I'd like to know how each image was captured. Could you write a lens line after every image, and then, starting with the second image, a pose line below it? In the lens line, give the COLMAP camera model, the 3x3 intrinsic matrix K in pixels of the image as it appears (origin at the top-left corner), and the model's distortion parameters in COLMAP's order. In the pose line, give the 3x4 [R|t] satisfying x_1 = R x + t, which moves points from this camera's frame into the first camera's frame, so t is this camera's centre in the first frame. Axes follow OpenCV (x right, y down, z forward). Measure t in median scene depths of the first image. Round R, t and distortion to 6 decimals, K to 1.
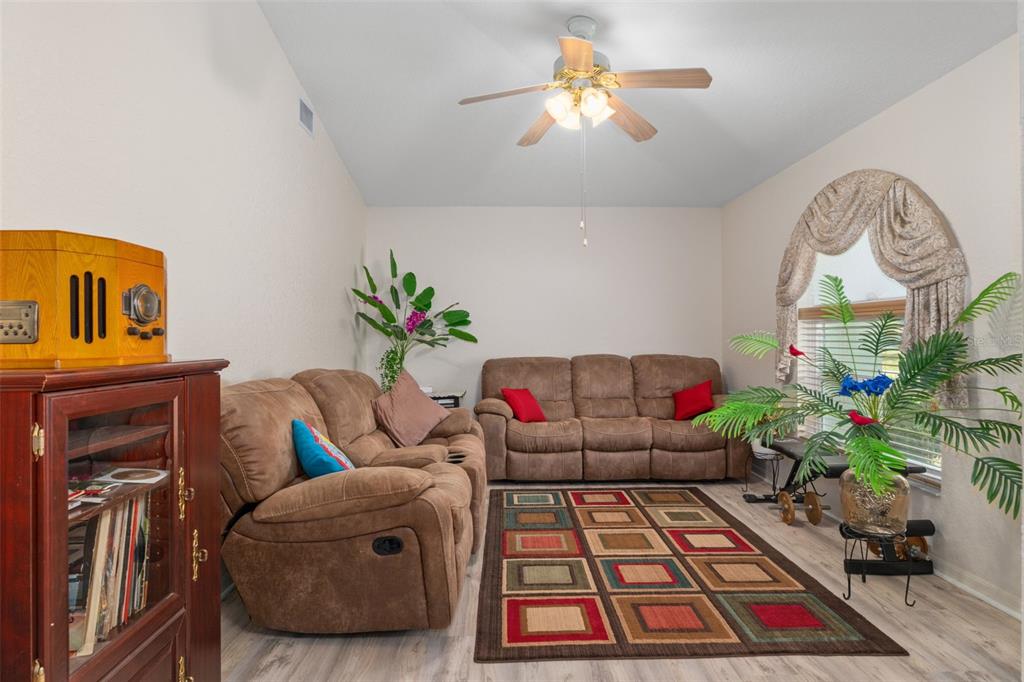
lens RADIAL K [[559.6, 0, 514.4], [0, 559.6, 337.4], [0, 0, 1]] dist [-0.001166, -0.000669]
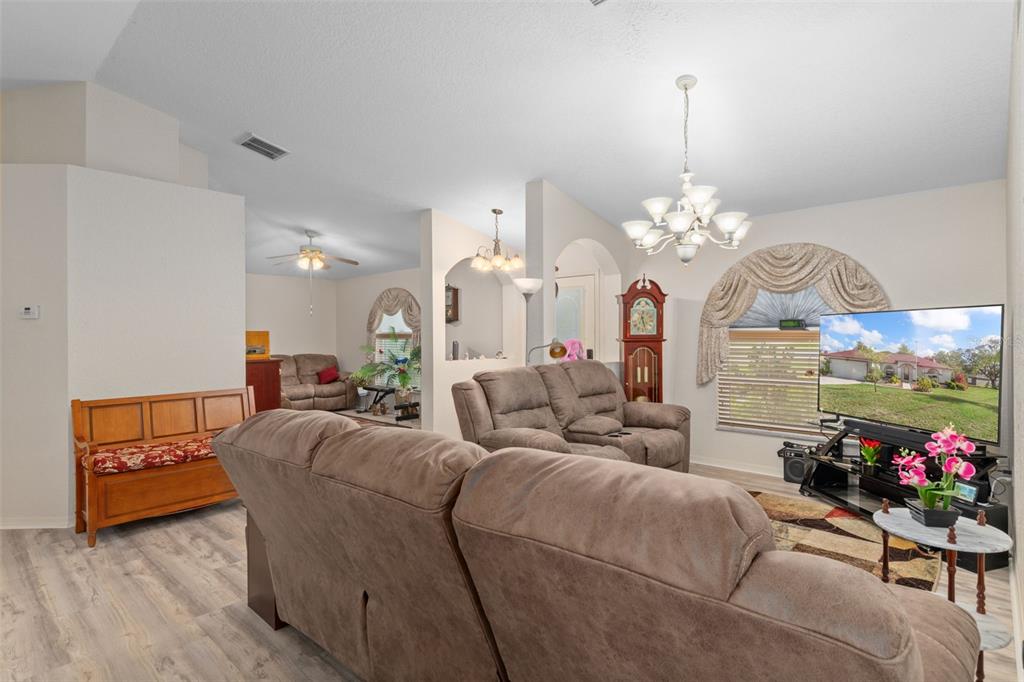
lens RADIAL K [[523.3, 0, 510.8], [0, 523.3, 336.7], [0, 0, 1]] dist [0.001106, -0.000432]
pose [[0.700838, -0.003223, 0.713313, -0.976932], [0.003408, 0.999994, 0.001170, -0.051945], [-0.713312, 0.001611, 0.700845, -1.413054]]
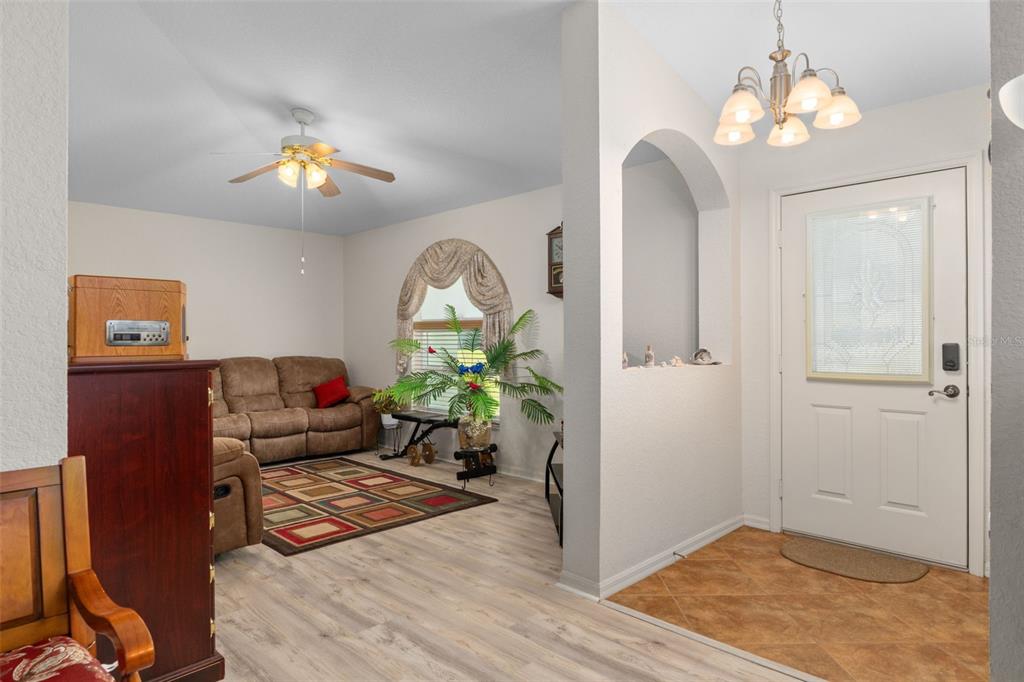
lens RADIAL K [[600.5, 0, 512.0], [0, 600.5, 341.0], [0, 0, 1]] dist [-0.003251, -0.001488]
pose [[0.723555, 0.001022, 0.690266, -0.506622], [-0.000434, 0.999999, -0.001027, -0.000596], [-0.690267, 0.000443, 0.723555, -0.402463]]
